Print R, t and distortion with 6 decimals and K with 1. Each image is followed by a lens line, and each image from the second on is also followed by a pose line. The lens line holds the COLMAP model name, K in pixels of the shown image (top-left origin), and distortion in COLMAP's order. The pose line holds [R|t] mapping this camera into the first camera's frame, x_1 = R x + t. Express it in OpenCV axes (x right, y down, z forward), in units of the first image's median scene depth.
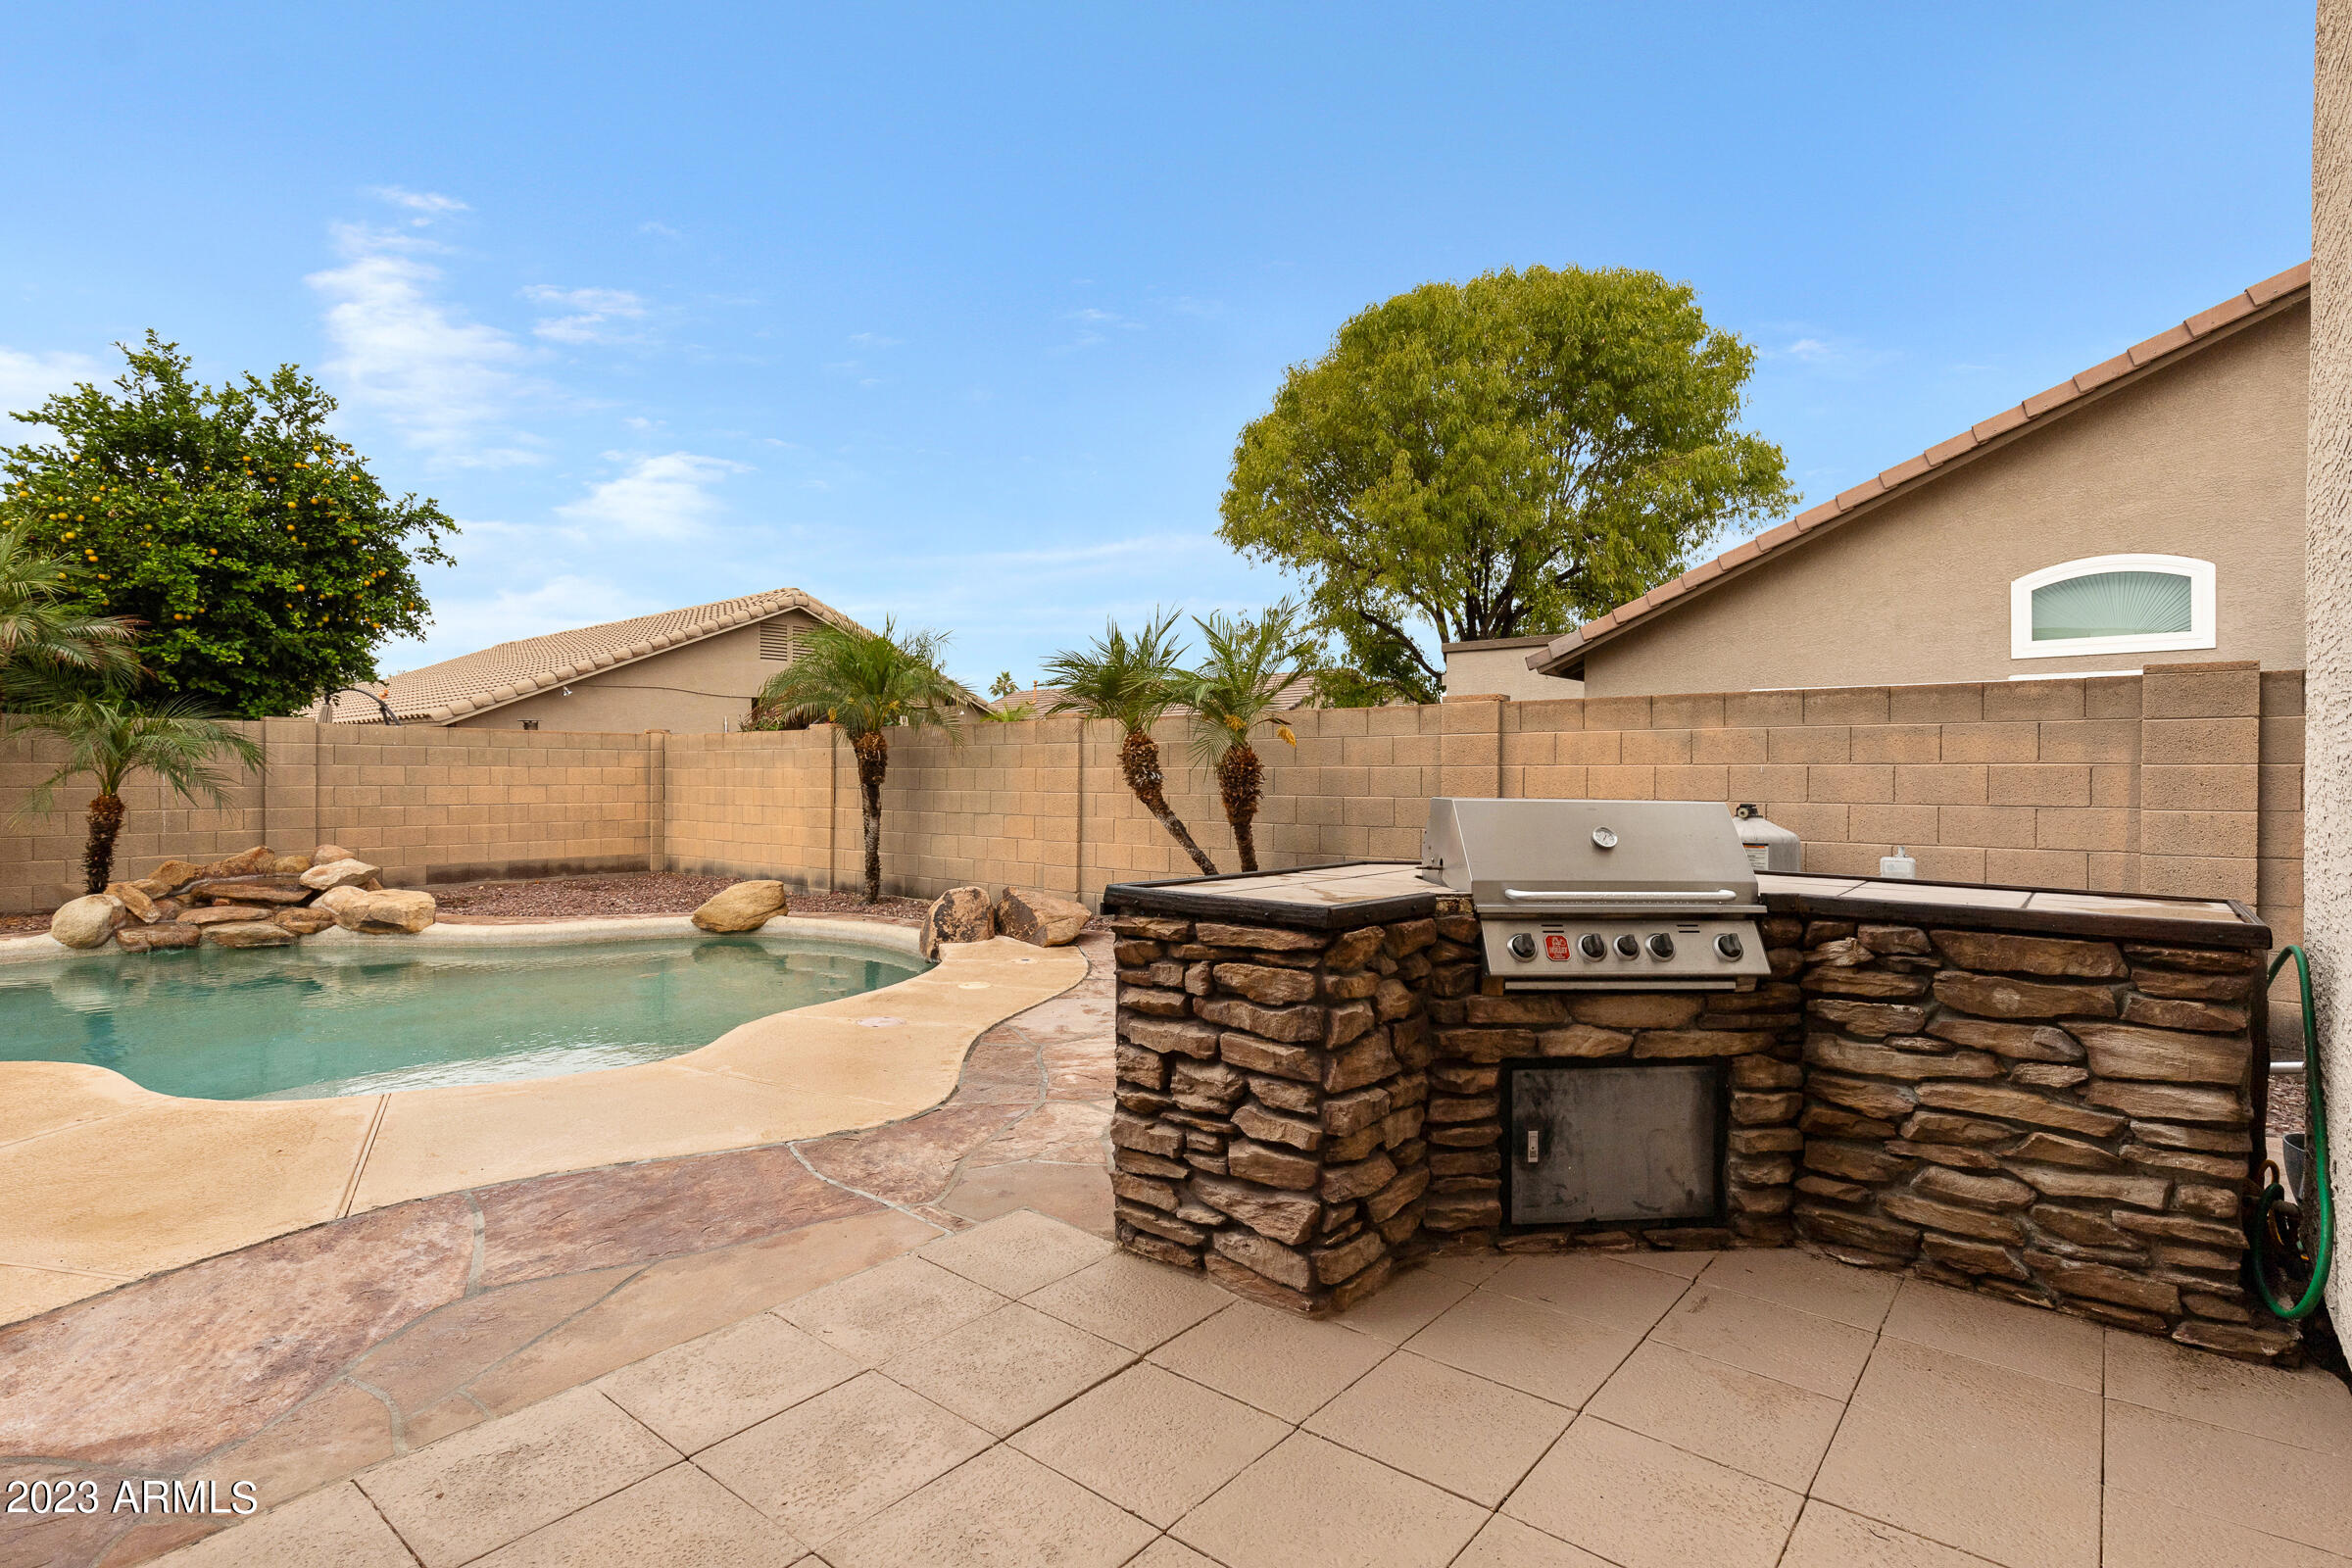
lens RADIAL K [[1149.2, 0, 1175.5], [0, 1149.2, 781.6], [0, 0, 1]] dist [0.000460, 0.000057]
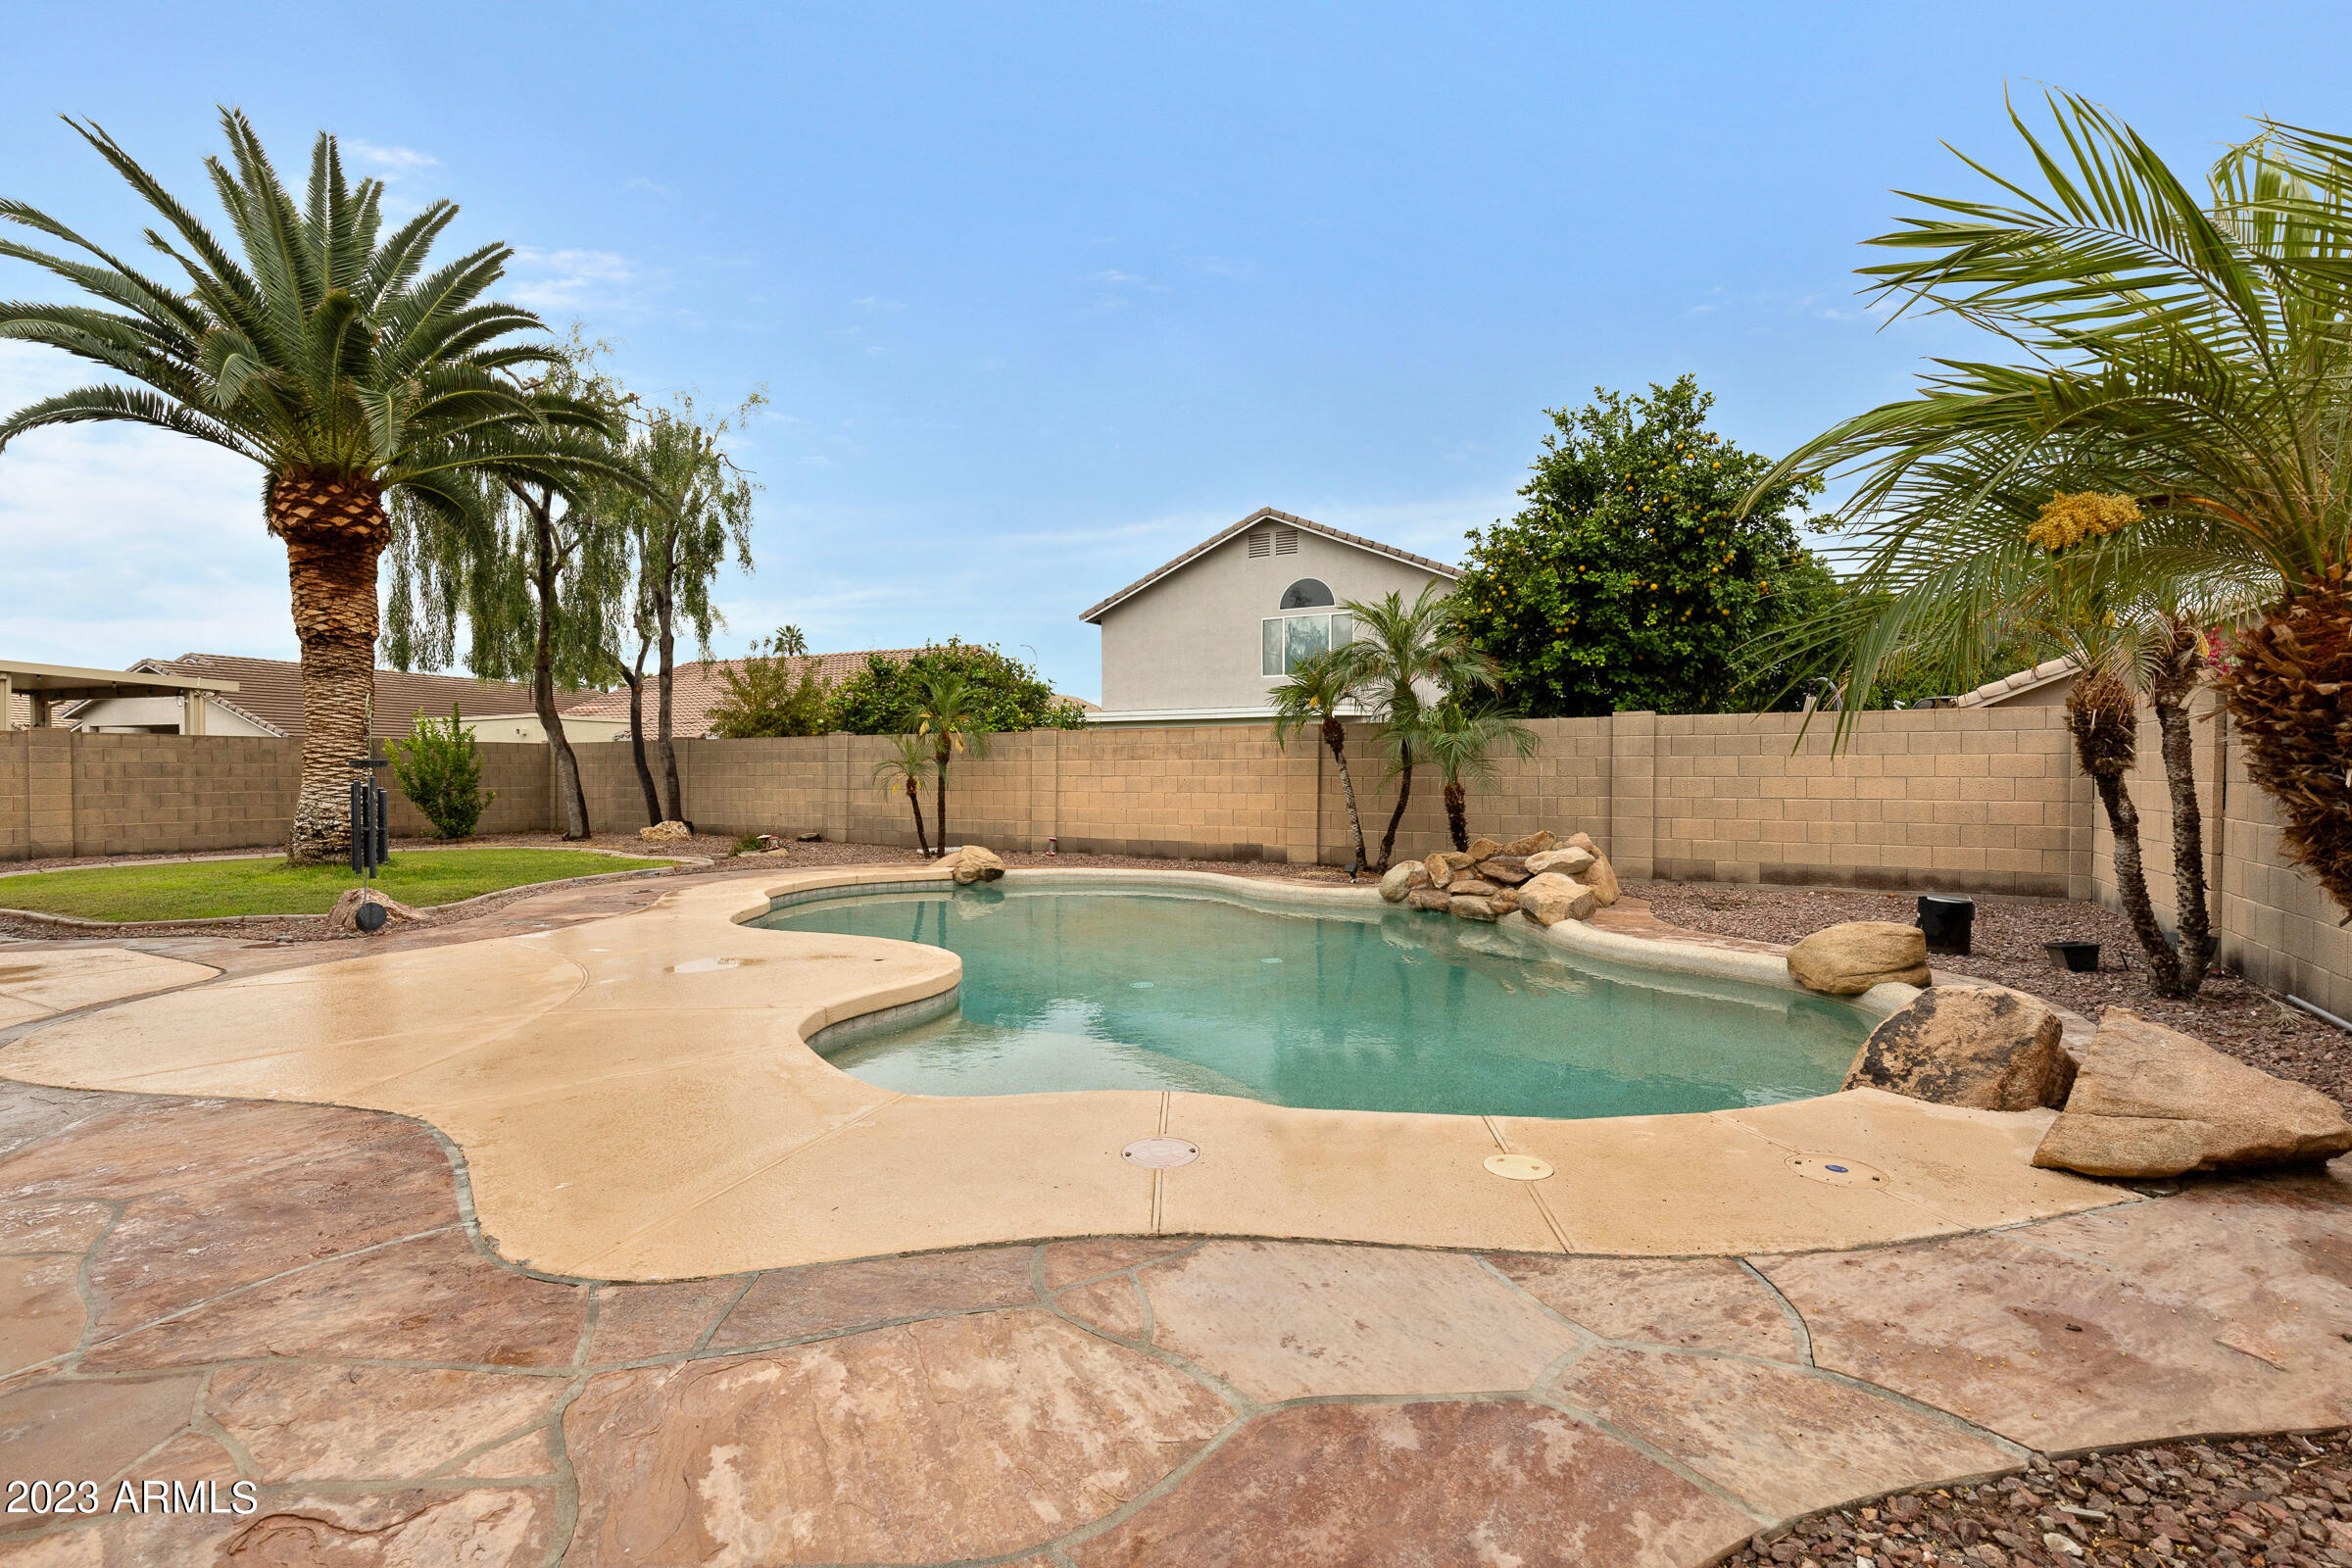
lens RADIAL K [[1089.8, 0, 1175.3], [0, 1089.8, 781.2], [0, 0, 1]] dist [0.004080, 0.000371]
pose [[0.176825, 0.008176, -0.984208, 0.147411], [-0.004879, 0.999960, 0.007430, 0.002909], [0.984230, 0.003488, 0.176858, 0.420121]]
